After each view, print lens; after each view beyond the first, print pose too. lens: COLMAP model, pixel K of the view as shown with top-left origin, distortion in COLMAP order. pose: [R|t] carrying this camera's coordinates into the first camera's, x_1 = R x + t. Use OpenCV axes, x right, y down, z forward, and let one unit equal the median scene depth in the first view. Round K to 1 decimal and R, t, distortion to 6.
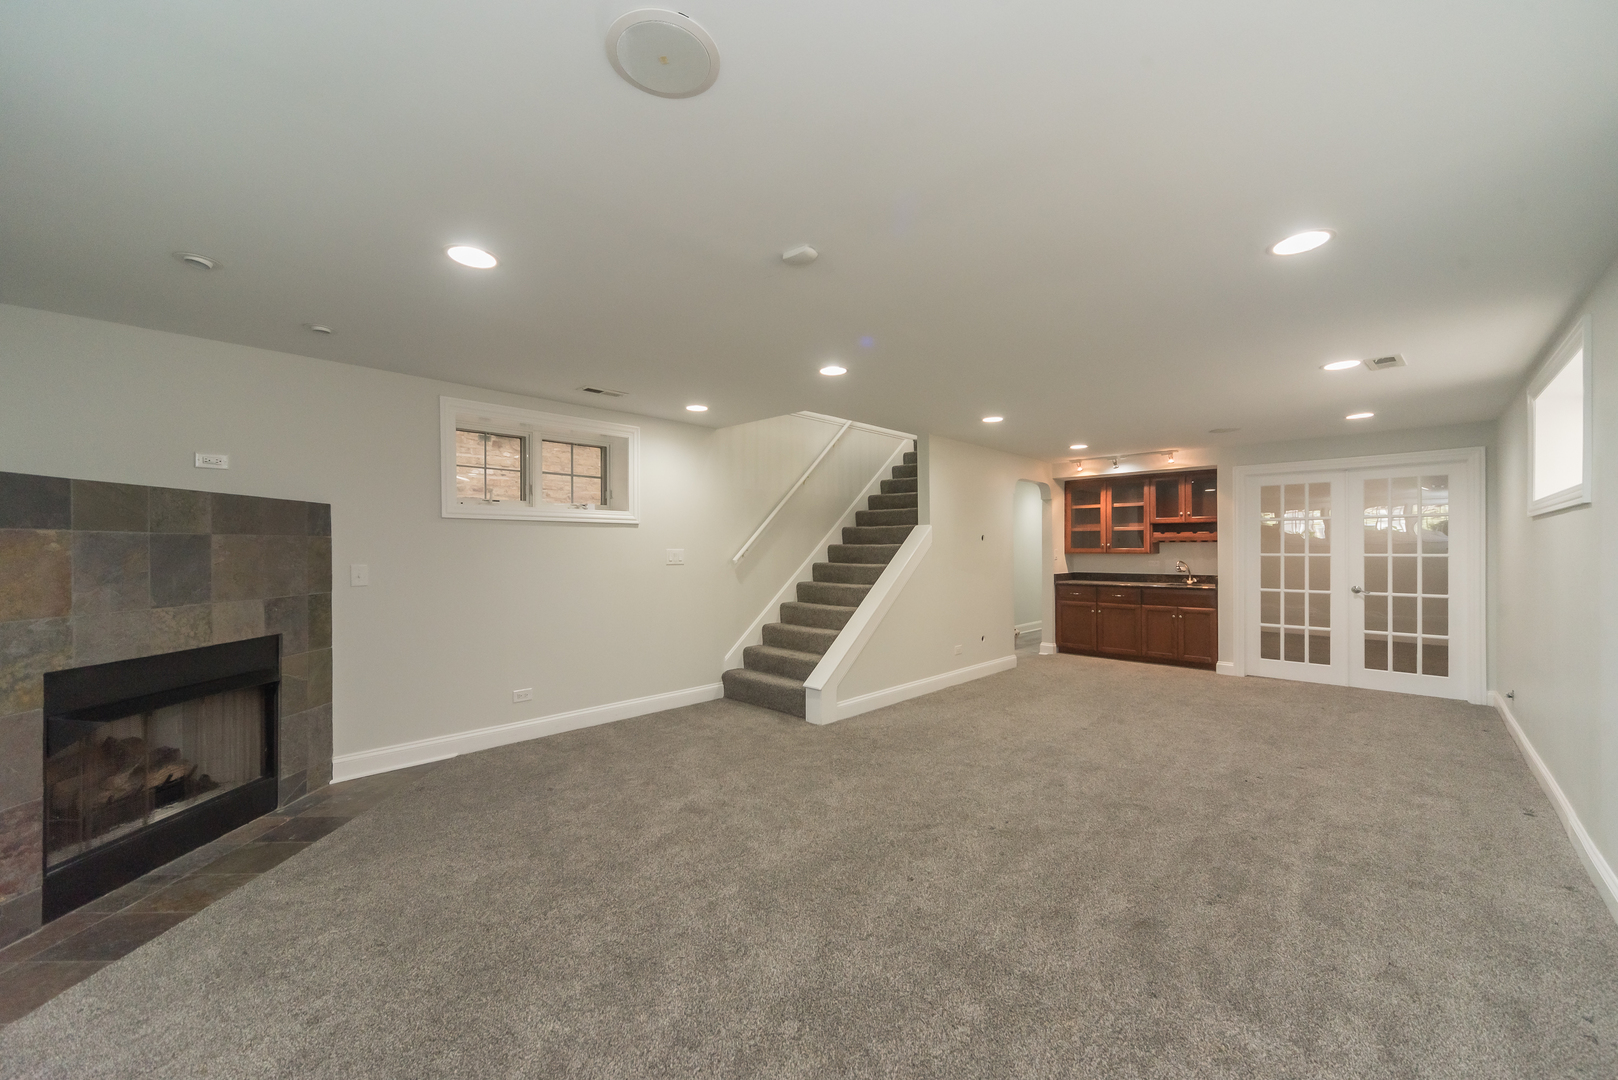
lens RADIAL K [[621.3, 0, 805.8], [0, 621.3, 548.5], [0, 0, 1]] dist [0.002805, -0.001276]
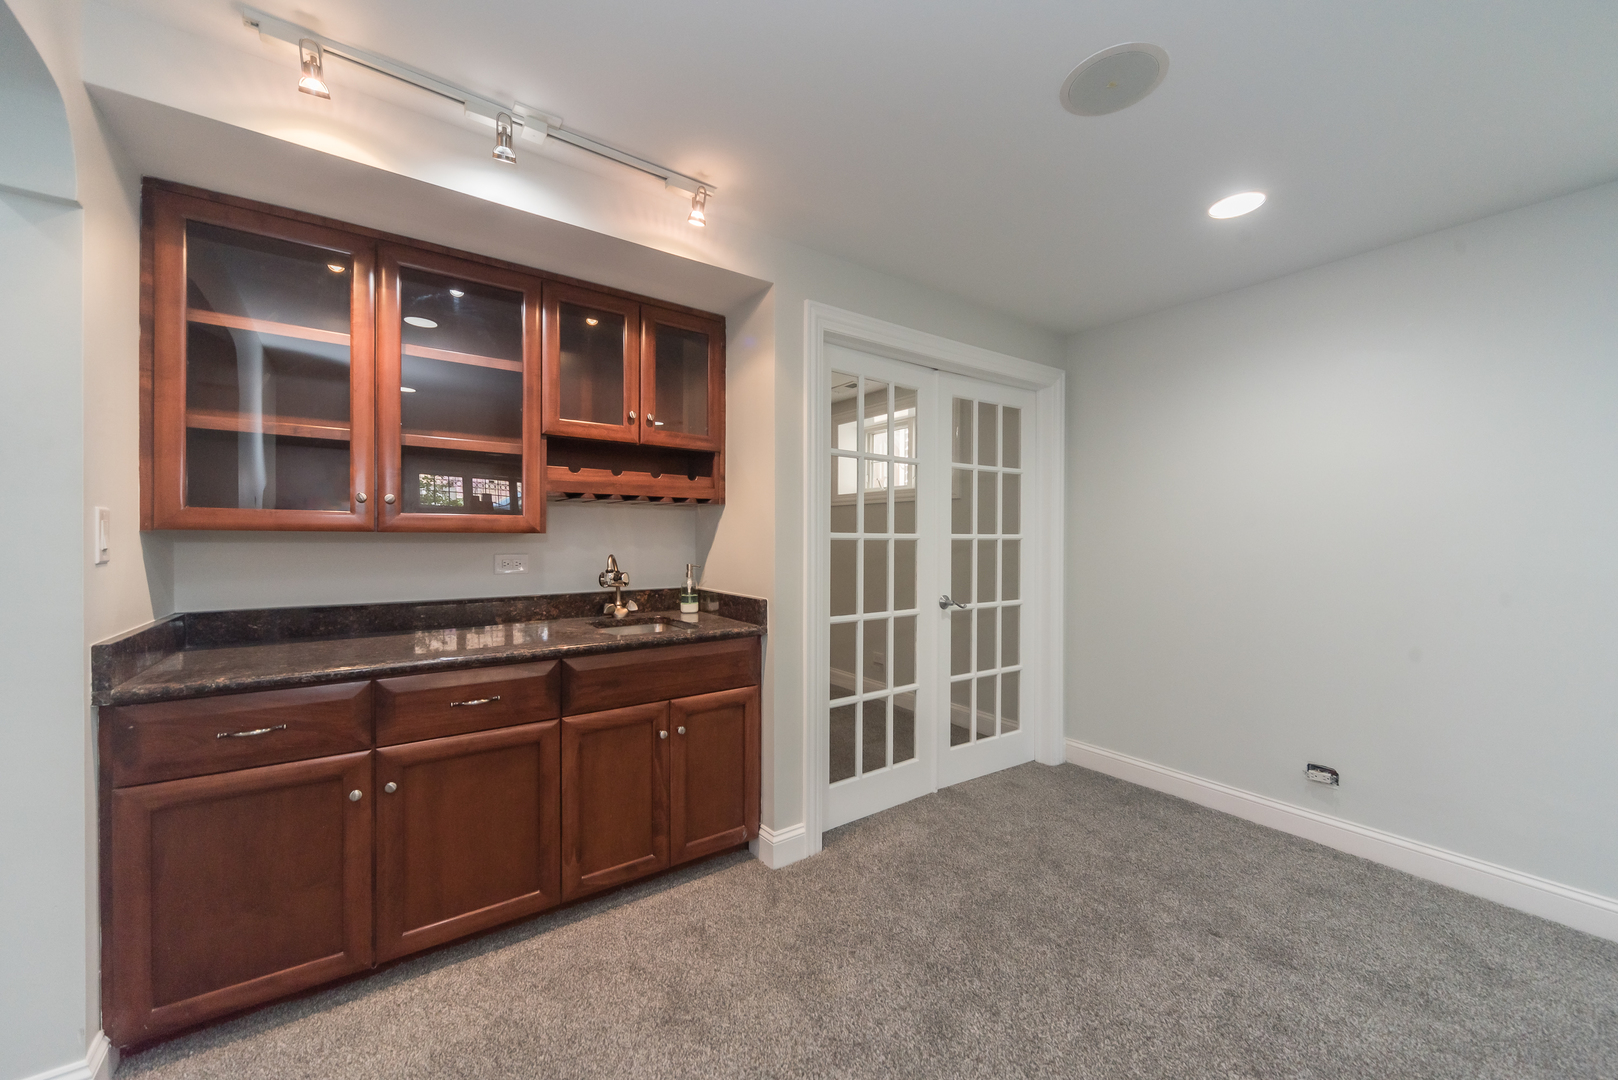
lens RADIAL K [[621.3, 0, 805.5], [0, 621.3, 534.9], [0, 0, 1]] dist [0.002805, -0.001276]
pose [[0.168502, -0.005108, 0.985688, 0.294977], [-0.008538, 0.999941, 0.006642, 0.006106], [-0.985664, -0.009534, 0.168449, 0.873054]]
